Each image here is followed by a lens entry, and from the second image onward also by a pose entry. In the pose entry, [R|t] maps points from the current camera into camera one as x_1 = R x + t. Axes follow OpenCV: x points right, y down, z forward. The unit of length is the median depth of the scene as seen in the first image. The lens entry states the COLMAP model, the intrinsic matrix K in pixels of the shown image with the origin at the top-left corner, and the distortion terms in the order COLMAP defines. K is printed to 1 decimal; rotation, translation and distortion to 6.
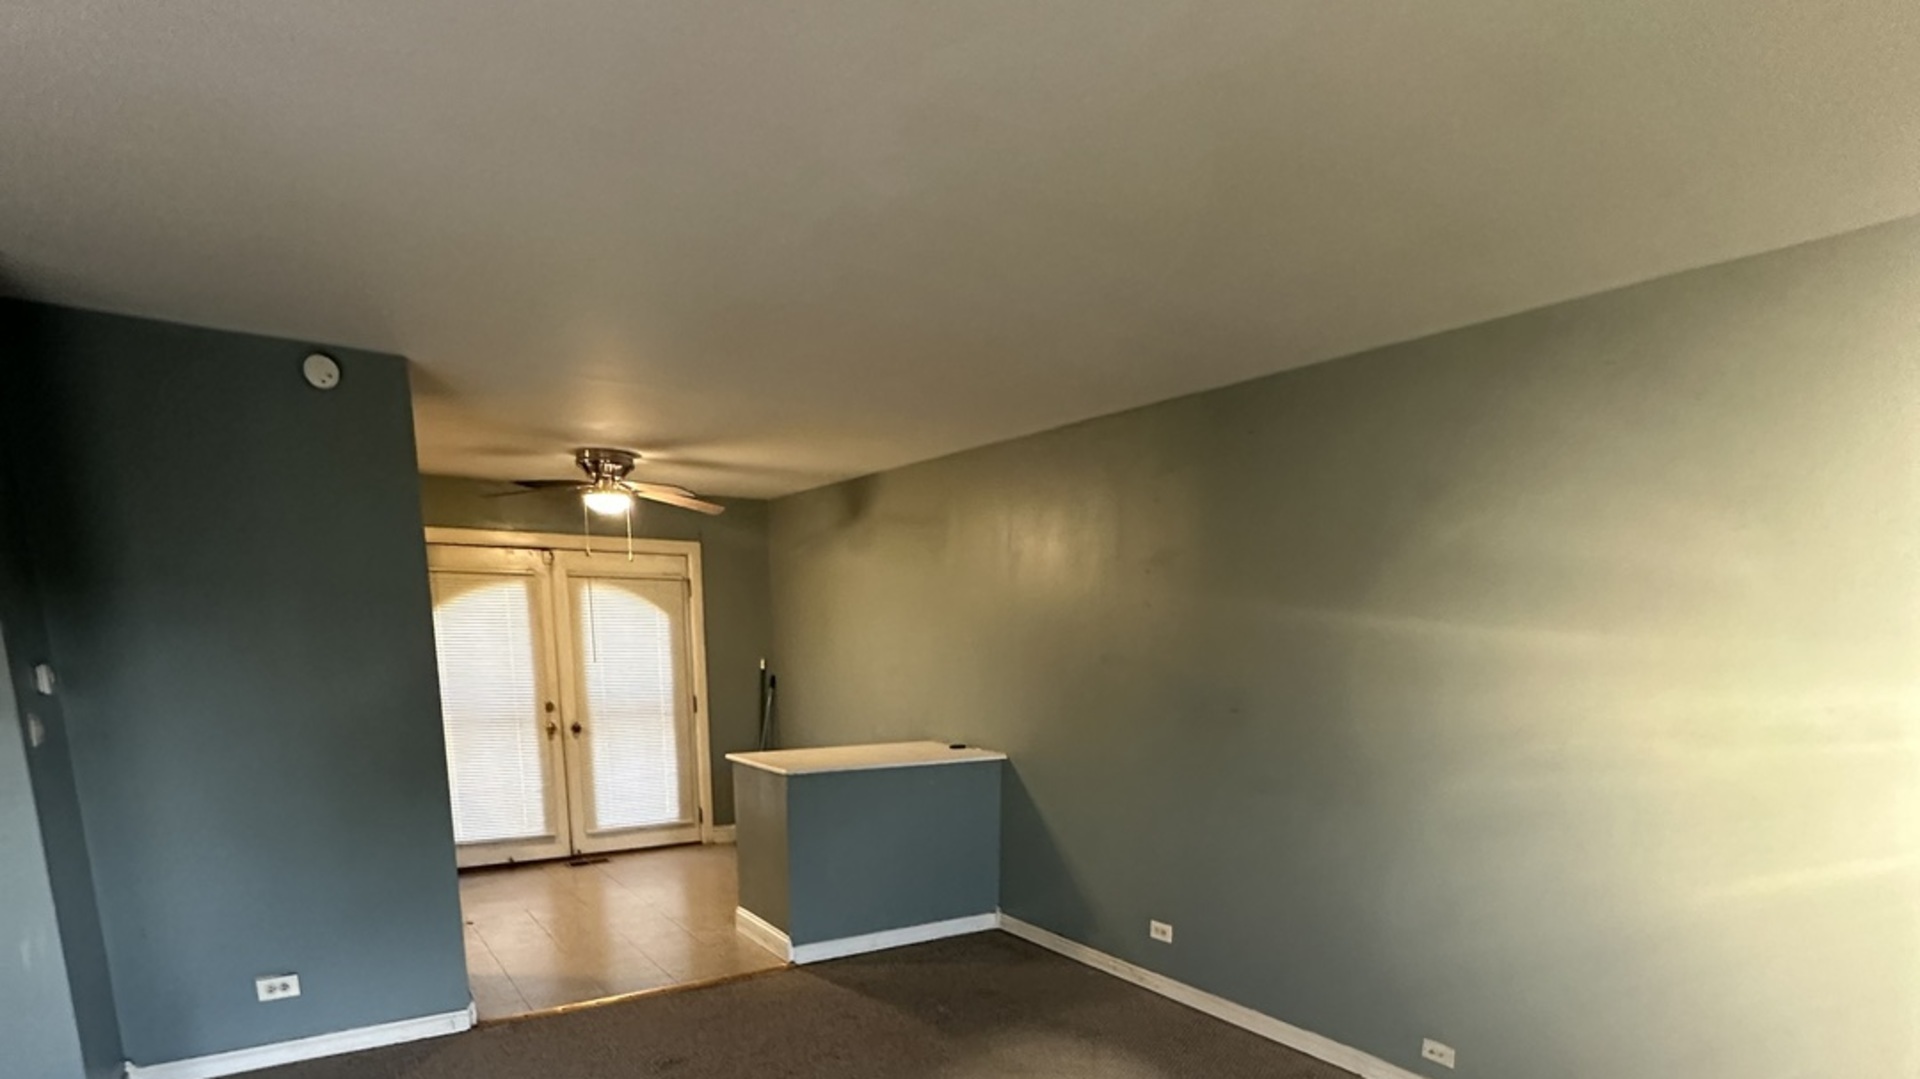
lens RADIAL K [[1014.5, 0, 960.0], [0, 1014.5, 539.5], [0, 0, 1]] dist [0.005100, 0.000499]
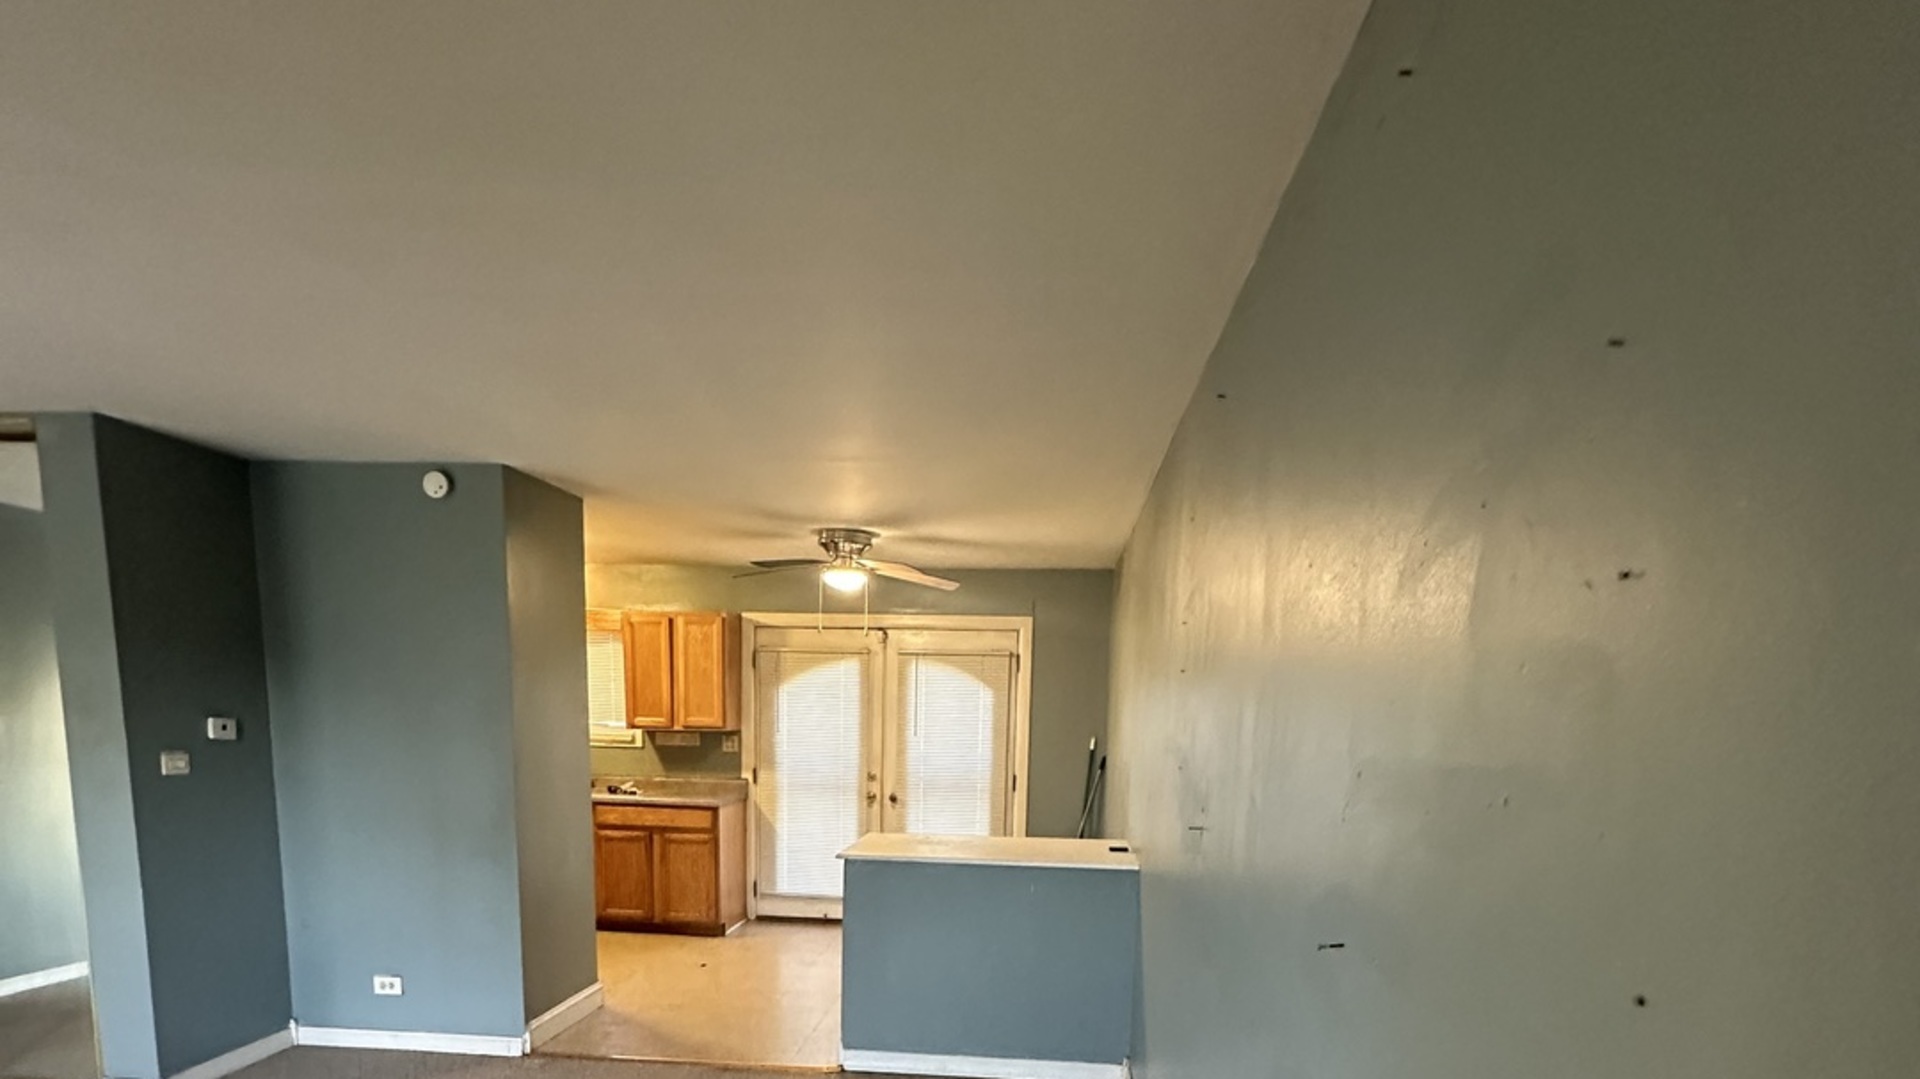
lens RADIAL K [[1009.8, 0, 960.1], [0, 1009.8, 606.0], [0, 0, 1]] dist [-0.001776, -0.000311]
pose [[0.803654, -0.045226, -0.593375, 0.309497], [0.036203, 0.998977, -0.027108, 0.018921], [0.593994, 0.000304, 0.804469, 0.208405]]
